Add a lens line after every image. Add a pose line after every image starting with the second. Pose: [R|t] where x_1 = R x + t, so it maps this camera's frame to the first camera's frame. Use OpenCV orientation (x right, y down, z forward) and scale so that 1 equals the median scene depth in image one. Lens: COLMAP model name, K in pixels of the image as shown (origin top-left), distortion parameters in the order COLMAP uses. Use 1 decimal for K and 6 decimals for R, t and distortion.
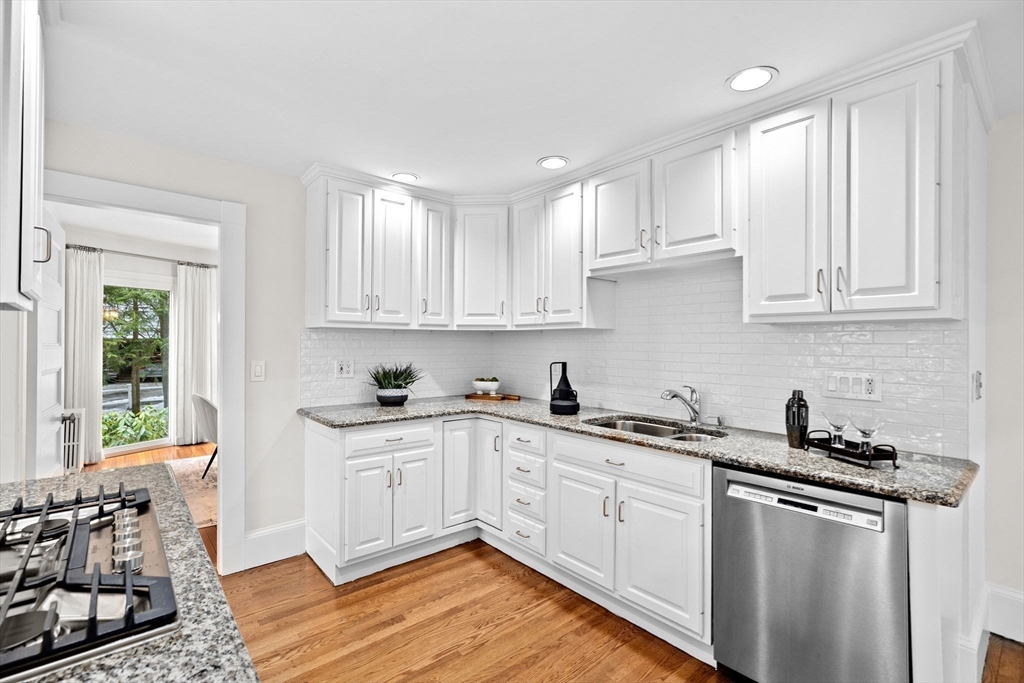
lens RADIAL K [[459.4, 0, 512.0], [0, 459.4, 342.6], [0, 0, 1]] dist [-0.008863, 0.003992]
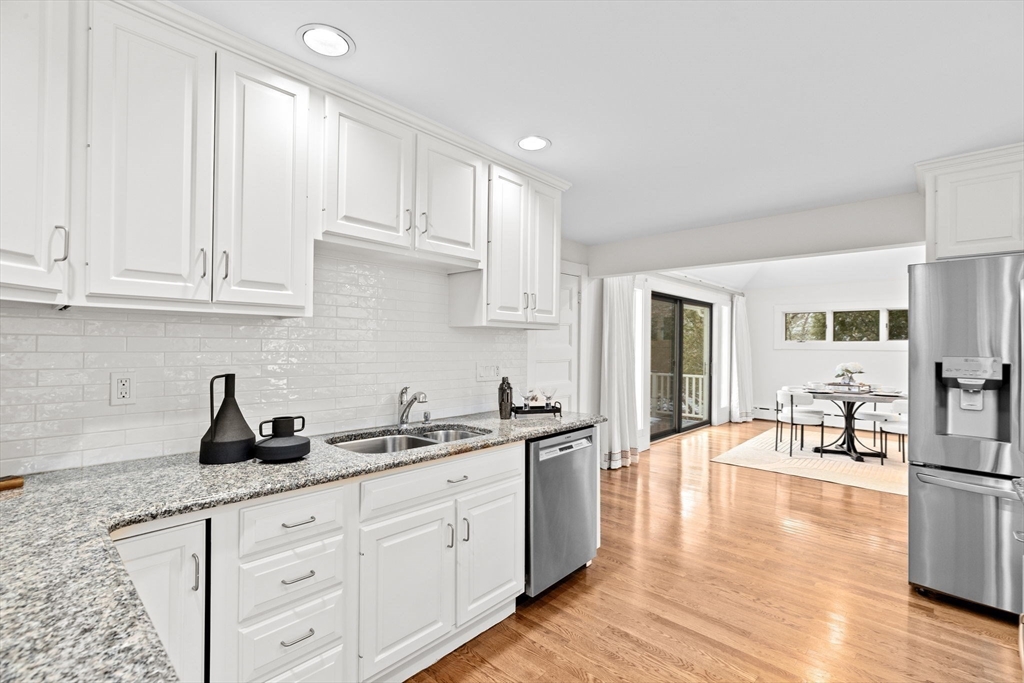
lens RADIAL K [[459.4, 0, 515.4], [0, 459.4, 341.8], [0, 0, 1]] dist [-0.008863, 0.003992]
pose [[-0.122213, -0.000624, 0.992504, -0.631841], [-0.014085, 0.999900, -0.001105, -0.000287], [-0.992404, -0.014115, -0.122210, 0.966316]]
